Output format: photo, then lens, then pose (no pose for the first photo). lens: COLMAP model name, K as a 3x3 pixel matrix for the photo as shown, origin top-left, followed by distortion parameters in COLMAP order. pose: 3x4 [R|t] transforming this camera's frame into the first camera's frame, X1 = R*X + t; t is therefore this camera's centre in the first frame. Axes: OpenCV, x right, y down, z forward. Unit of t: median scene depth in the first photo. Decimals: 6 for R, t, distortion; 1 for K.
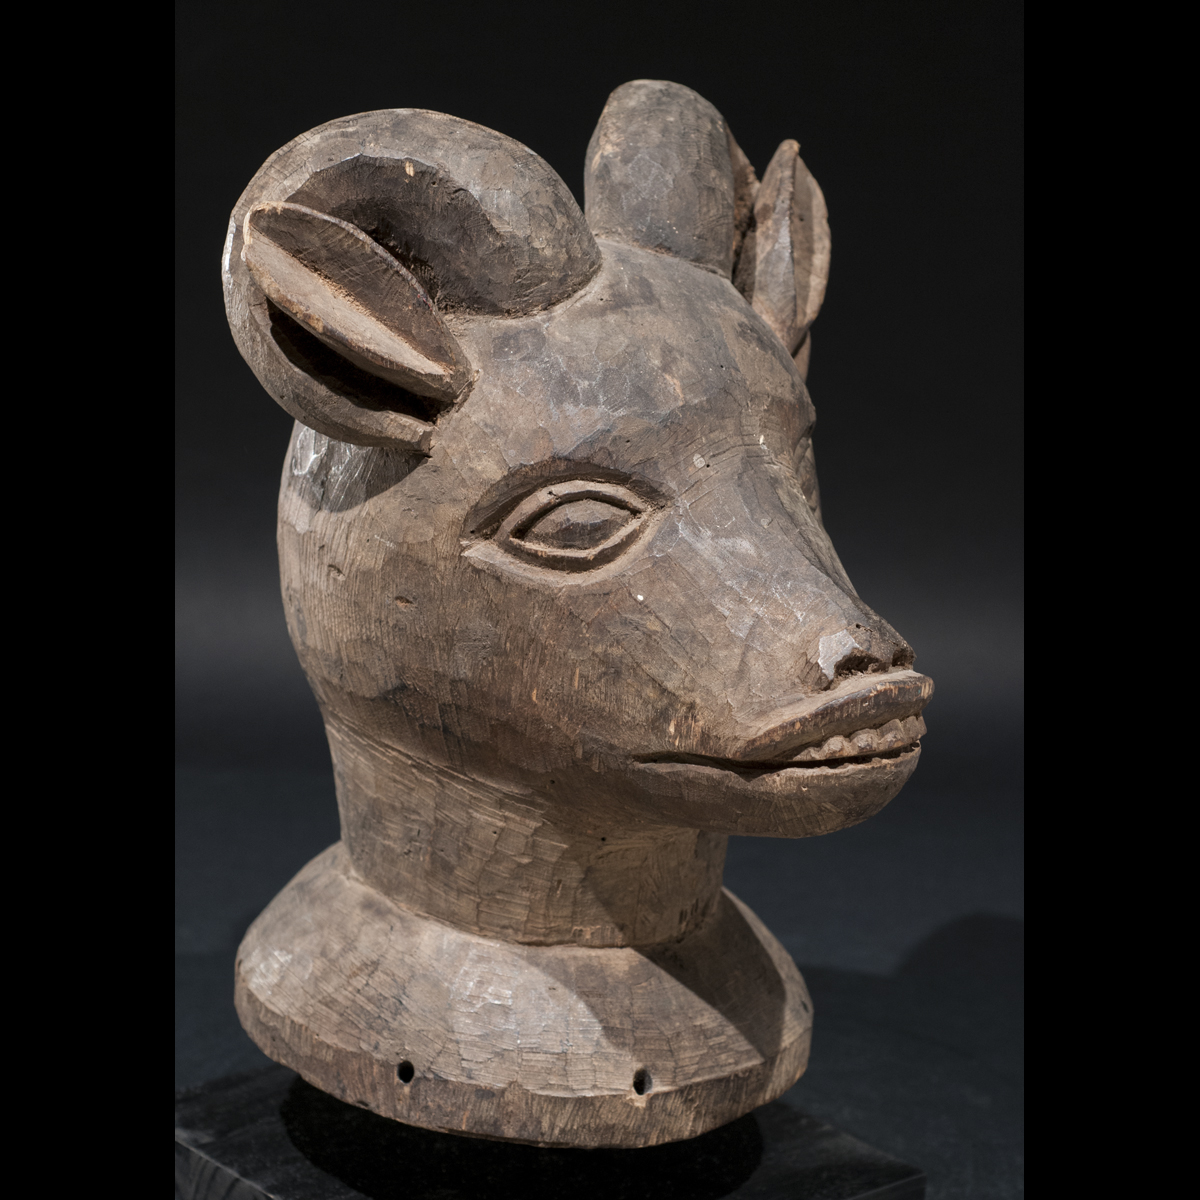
lens RADIAL K [[3677.7, 0, 599.8], [0, 3677.7, 565.1], [0, 0, 1]] dist [0.084998, -0.574695]
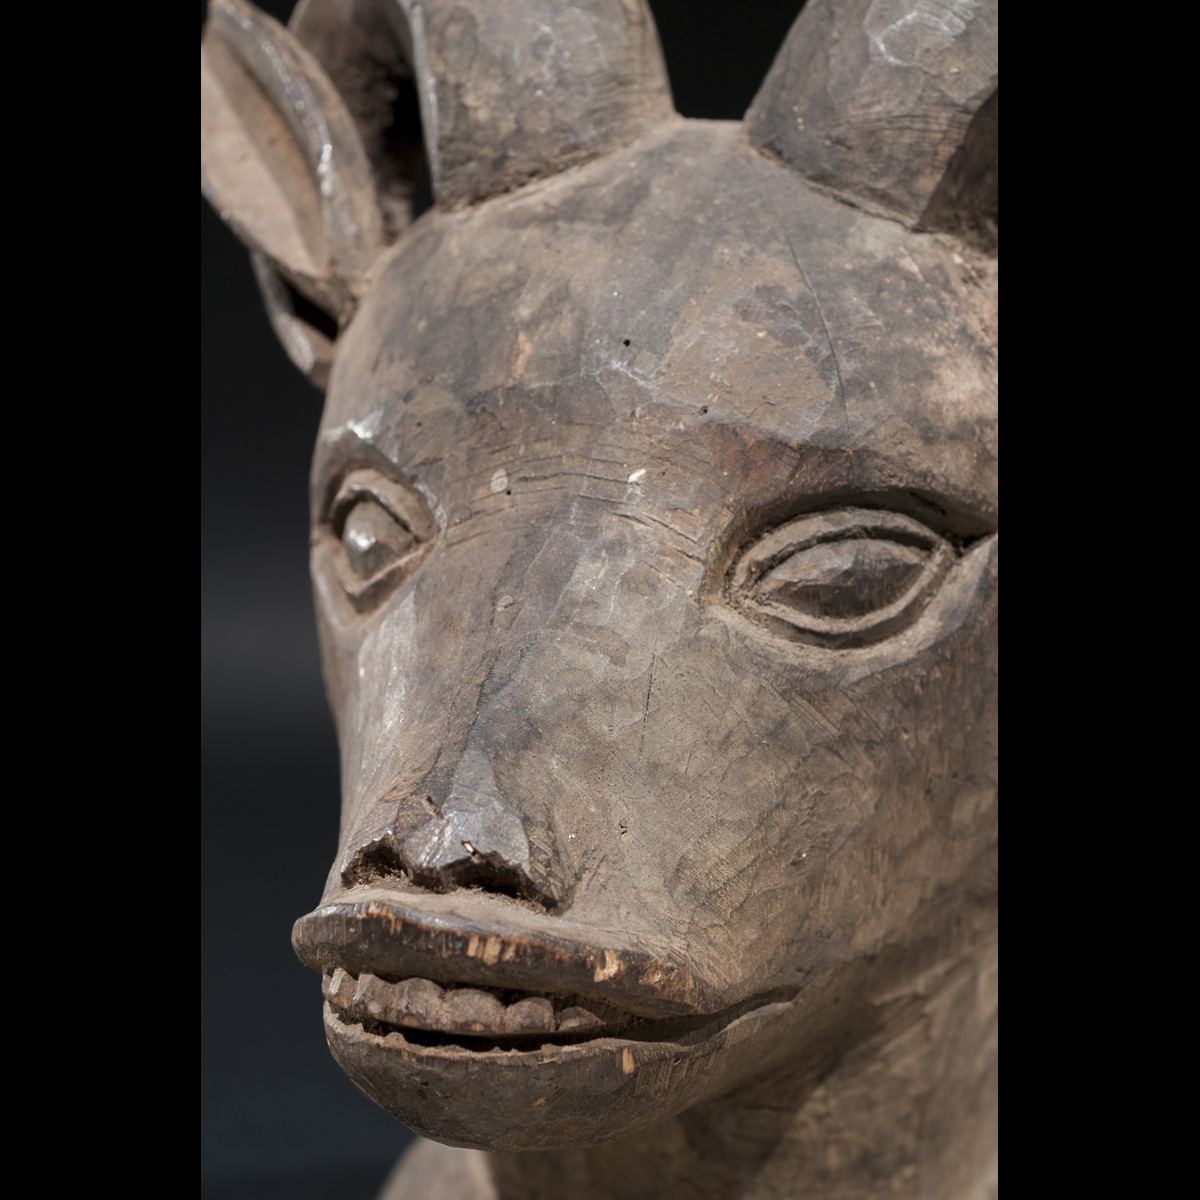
lens RADIAL K [[3425.9, 0, 600.0], [0, 3425.9, 600.0], [0, 0, 1]] dist [0.042909, -0.189445]
pose [[0.476126, 0.219128, -0.851638, 0.510745], [-0.209368, 0.968854, 0.132237, -0.086253], [0.854090, 0.115344, 0.507175, 0.729204]]
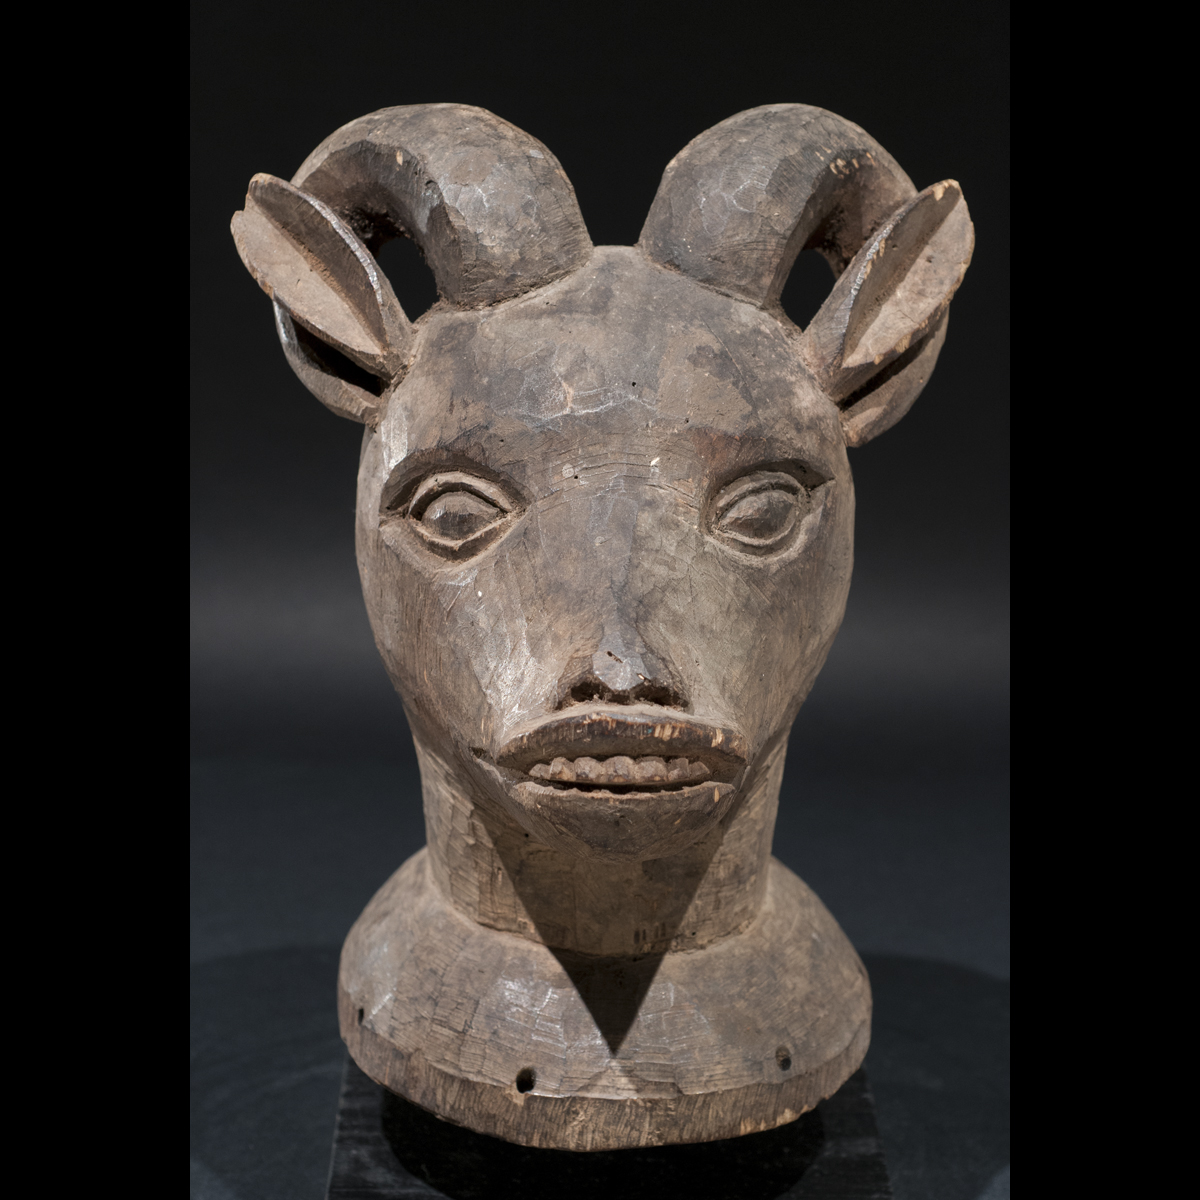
lens RADIAL K [[3578.5, 0, 600.4], [0, 3578.5, 565.0], [0, 0, 1]] dist [0.088155, 0.075337]
pose [[0.779185, 0.153347, -0.607746, 0.626343], [-0.162070, 0.985928, 0.040981, -0.044195], [0.605478, 0.066565, 0.793073, 0.232833]]
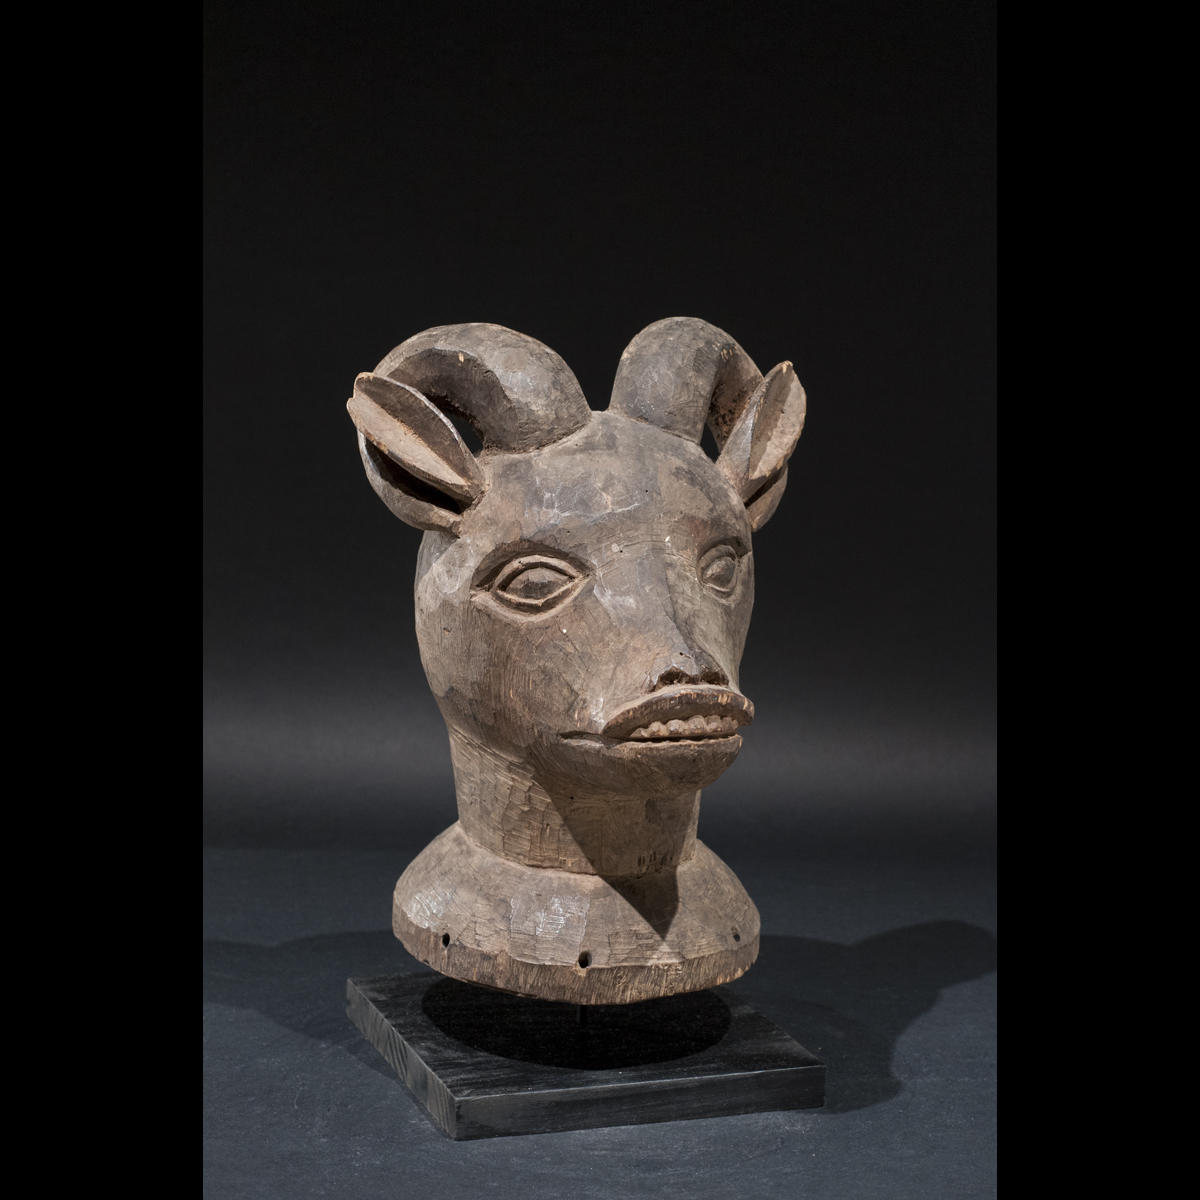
lens RADIAL K [[3342.6, 0, 600.0], [0, 3342.6, 600.0], [0, 0, 1]] dist [0.135720, -0.002418]
pose [[0.932074, 0.052957, -0.358376, 0.525449], [-0.085425, 0.993490, -0.075367, 0.100034], [0.352052, 0.100862, 0.930530, -0.313233]]
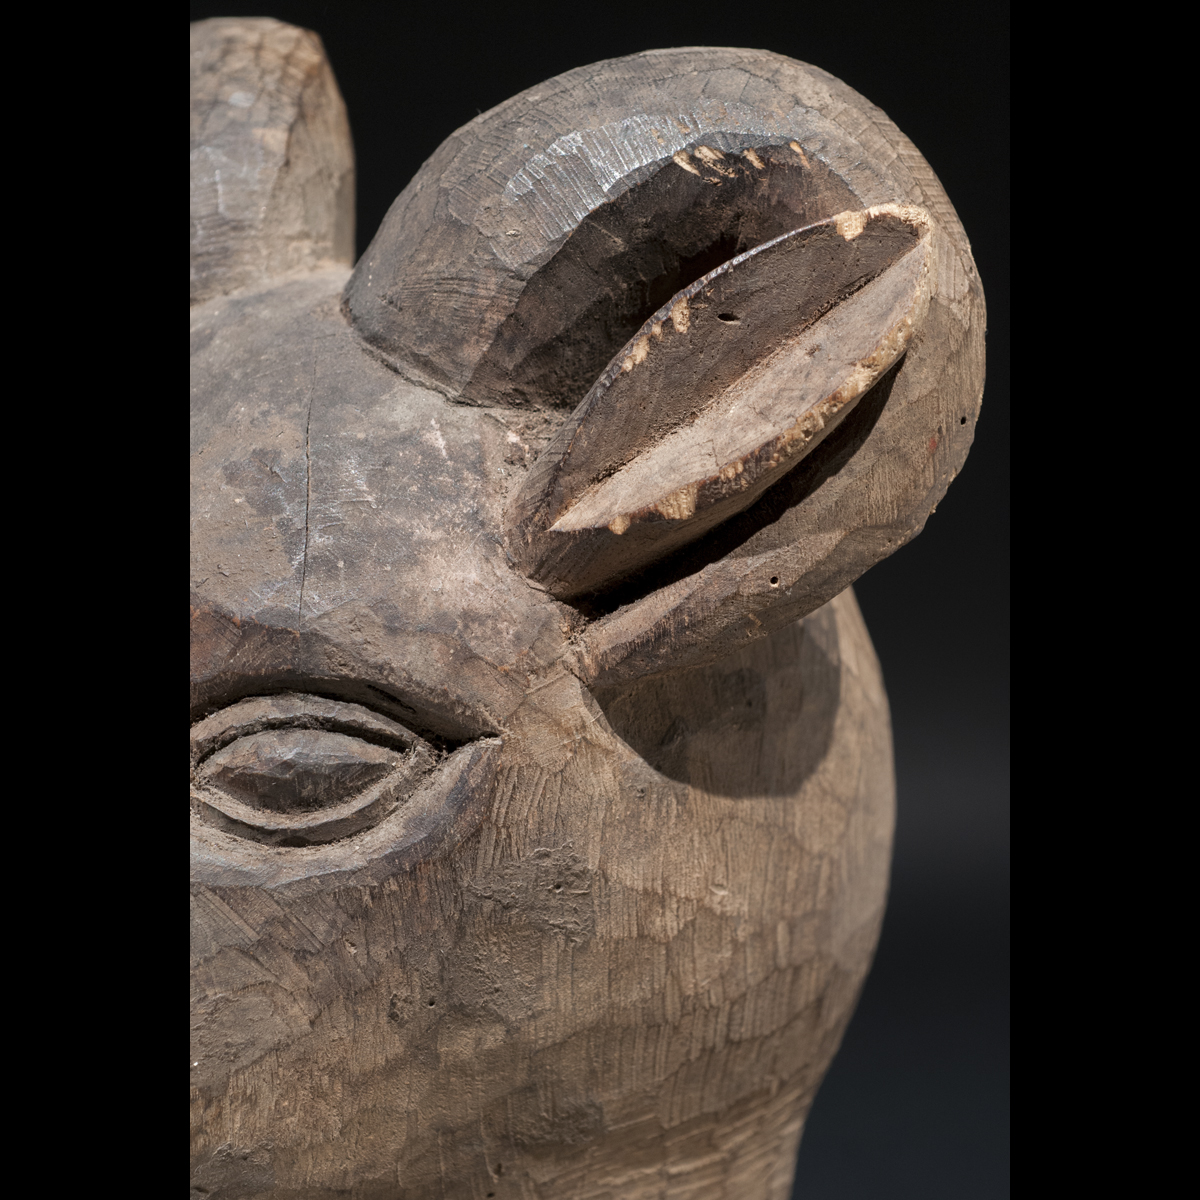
lens RADIAL K [[3677.7, 0, 599.8], [0, 3677.7, 565.1], [0, 0, 1]] dist [0.084998, -0.574695]
pose [[0.110745, 0.198489, -0.973826, 0.589909], [-0.248719, 0.954209, 0.166206, -0.156200], [0.962224, 0.223803, 0.155042, 0.994858]]
